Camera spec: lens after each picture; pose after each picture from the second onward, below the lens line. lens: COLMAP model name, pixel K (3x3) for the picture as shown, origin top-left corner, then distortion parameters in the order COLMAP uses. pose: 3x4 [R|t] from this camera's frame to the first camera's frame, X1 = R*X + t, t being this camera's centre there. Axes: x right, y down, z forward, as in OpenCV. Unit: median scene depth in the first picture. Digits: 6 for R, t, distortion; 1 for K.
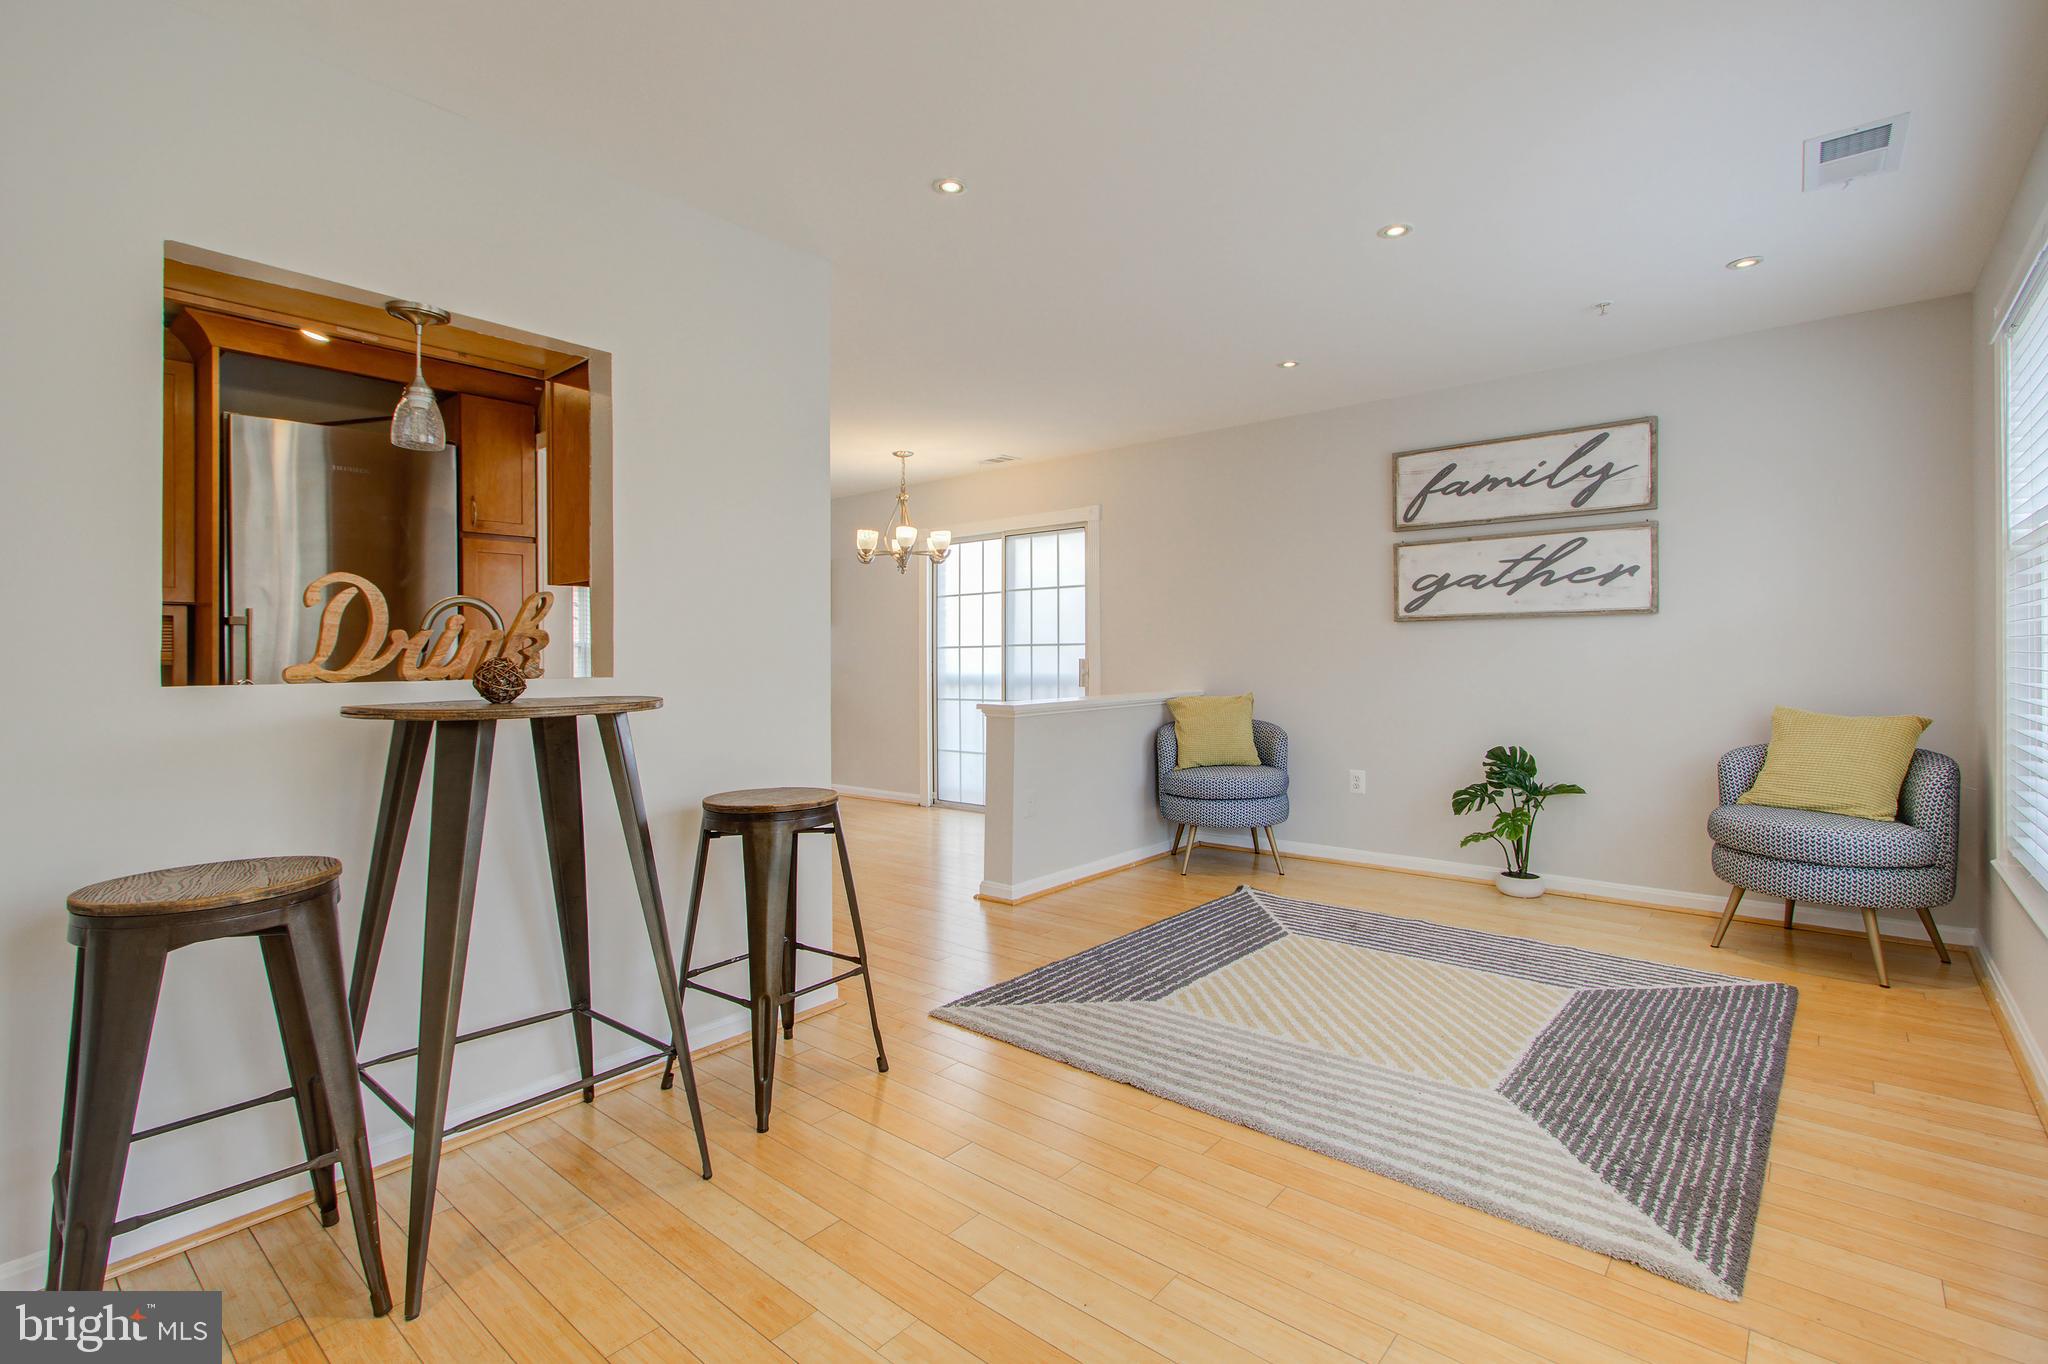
lens RADIAL K [[929.9, 0, 1033.5], [0, 929.9, 649.8], [0, 0, 1]] dist [-0.000916, 0.004212]
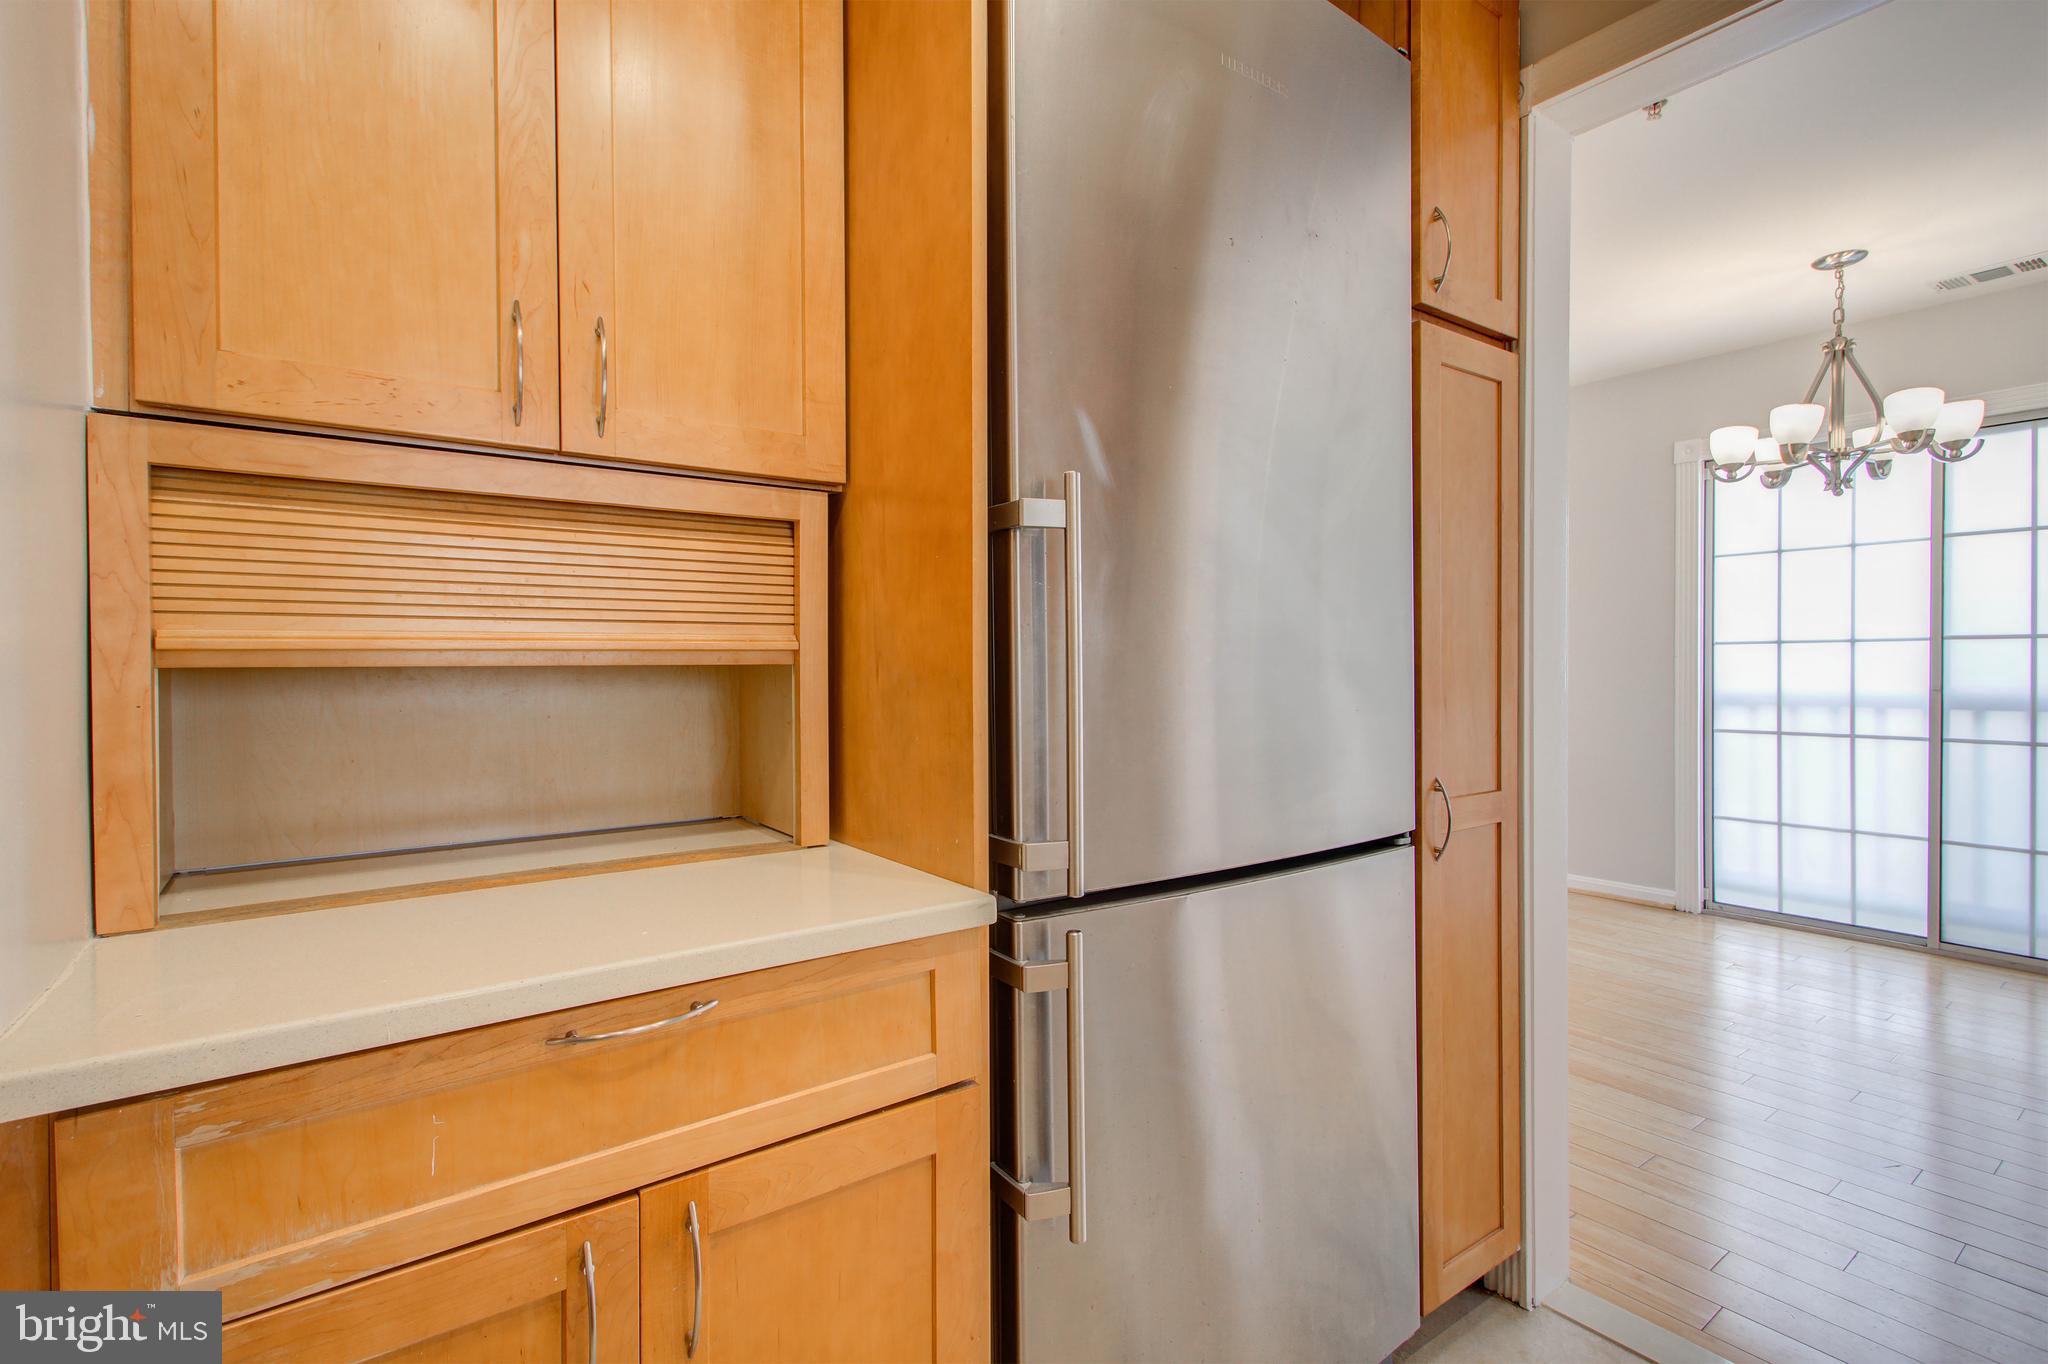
lens RADIAL K [[929.9, 0, 1053.8], [0, 929.9, 664.4], [0, 0, 1]] dist [-0.000916, 0.004212]
pose [[0.972455, 0.006743, -0.232993, -0.626252], [-0.005127, 0.999958, 0.007542, 0.014560], [0.233034, -0.006140, 0.972449, 0.565911]]
